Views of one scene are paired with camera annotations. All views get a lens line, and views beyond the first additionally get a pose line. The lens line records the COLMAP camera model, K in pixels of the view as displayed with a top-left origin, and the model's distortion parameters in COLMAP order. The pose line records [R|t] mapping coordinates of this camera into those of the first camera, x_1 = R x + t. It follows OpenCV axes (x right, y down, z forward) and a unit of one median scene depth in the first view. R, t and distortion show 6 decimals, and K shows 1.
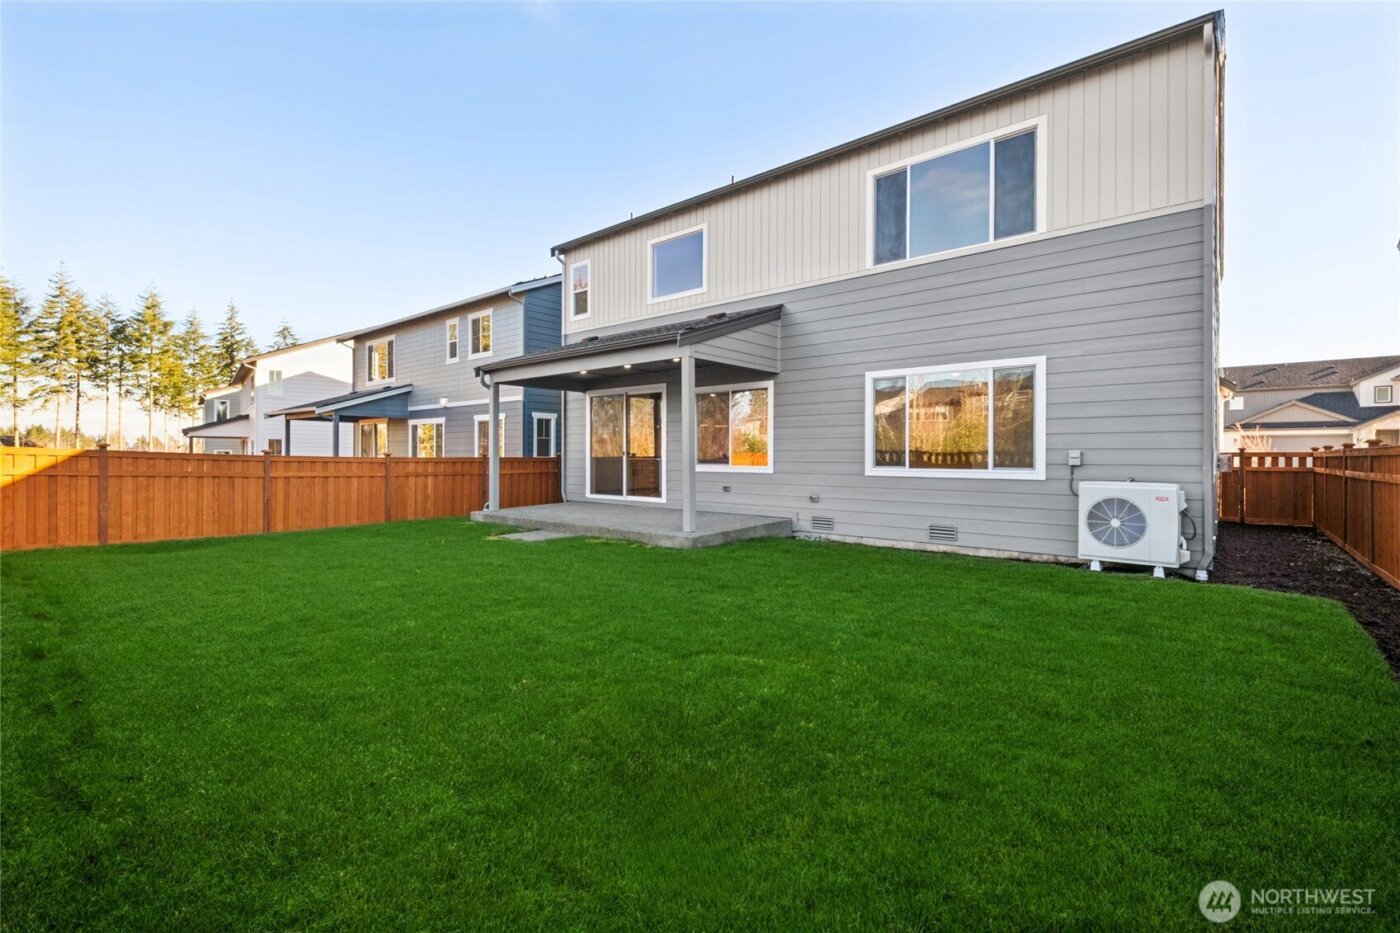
lens RADIAL K [[627.2, 0, 690.9], [0, 627.2, 455.3], [0, 0, 1]] dist [0.004751, -0.001373]
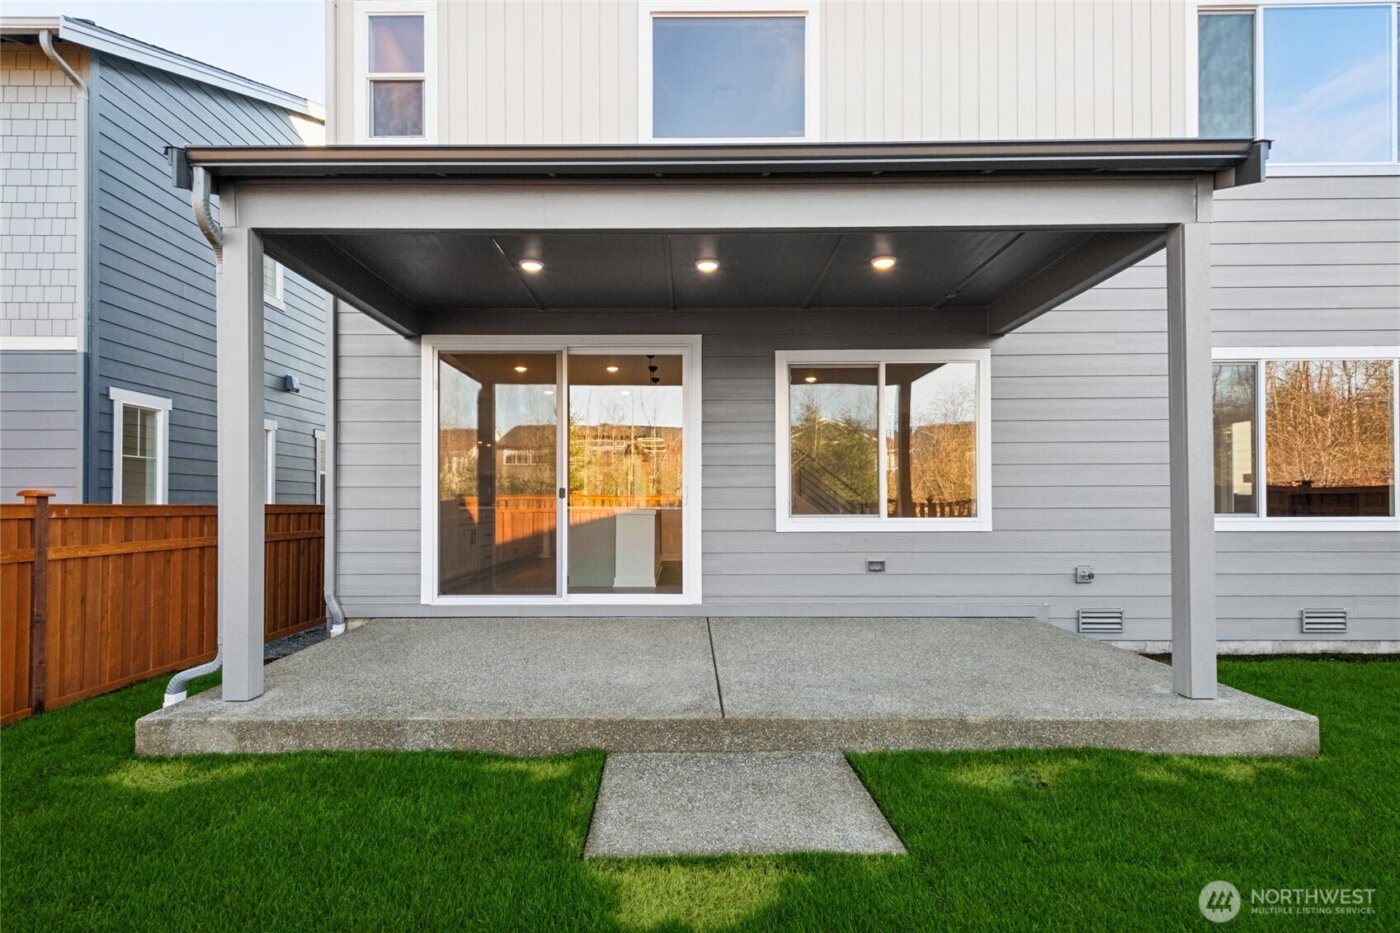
lens RADIAL K [[666.5, 0, 693.2], [0, 666.5, 500.5], [0, 0, 1]] dist [0.005702, 0.000317]
pose [[0.759032, -0.000825, 0.651053, -0.372441], [0.002697, 0.999995, -0.001877, 0.003628], [-0.651048, 0.003181, 0.759030, 0.685849]]
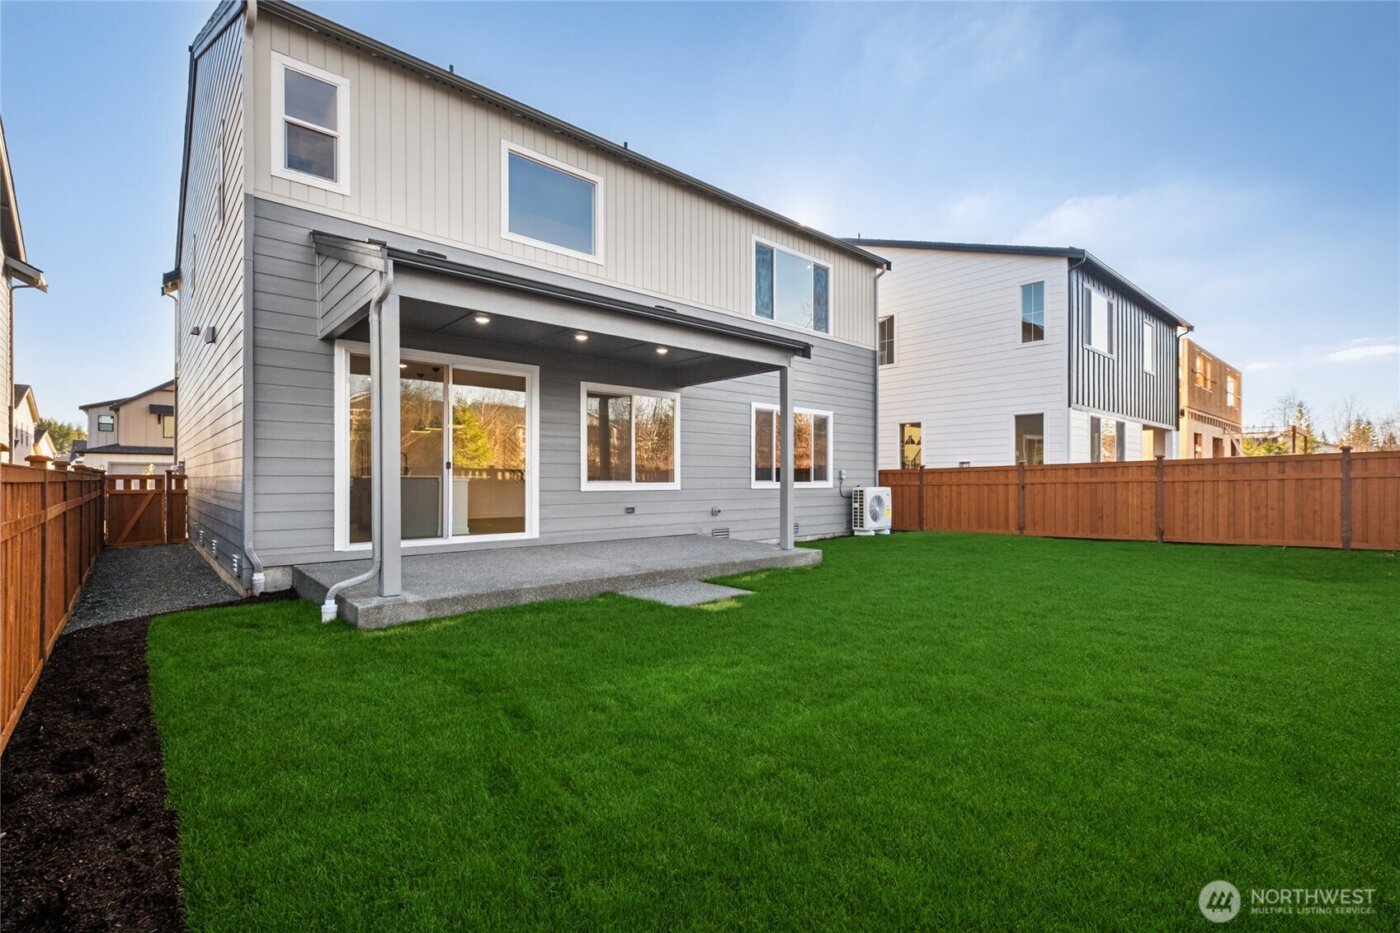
lens RADIAL K [[627.2, 0, 704.0], [0, 627.2, 476.6], [0, 0, 1]] dist [0.004751, -0.001373]
pose [[0.123527, 0.000290, 0.992341, -0.753021], [-0.003780, 0.999993, 0.000178, 0.007496], [-0.992334, -0.003773, 0.123527, 0.776788]]
